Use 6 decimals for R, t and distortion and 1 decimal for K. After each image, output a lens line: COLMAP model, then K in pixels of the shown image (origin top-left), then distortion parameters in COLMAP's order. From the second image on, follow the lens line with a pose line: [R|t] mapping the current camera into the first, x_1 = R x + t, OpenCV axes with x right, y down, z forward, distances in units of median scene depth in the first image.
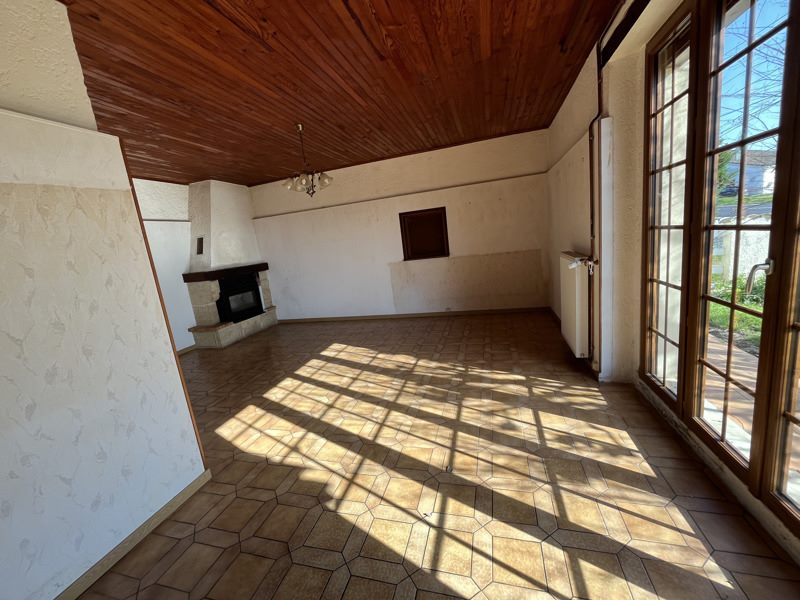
lens RADIAL K [[322.3, 0, 397.9], [0, 322.3, 299.5], [0, 0, 1]] dist [-0.001653, -0.000298]
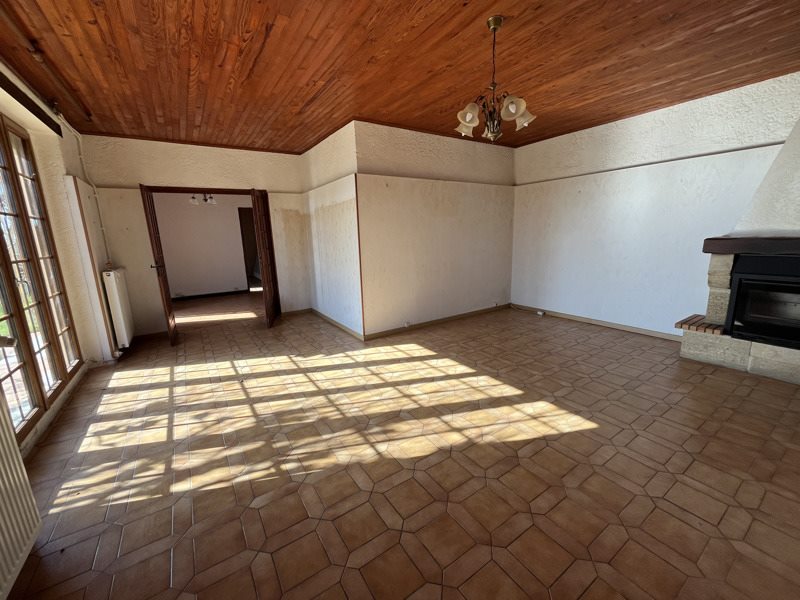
lens RADIAL K [[322.3, 0, 398.6], [0, 322.3, 299.9], [0, 0, 1]] dist [-0.001653, -0.000298]
pose [[-0.640603, 0.289876, -0.711055, 0.482476], [-0.034115, 0.914349, 0.403488, -0.377096], [0.767114, 0.282733, -0.575846, 1.703675]]
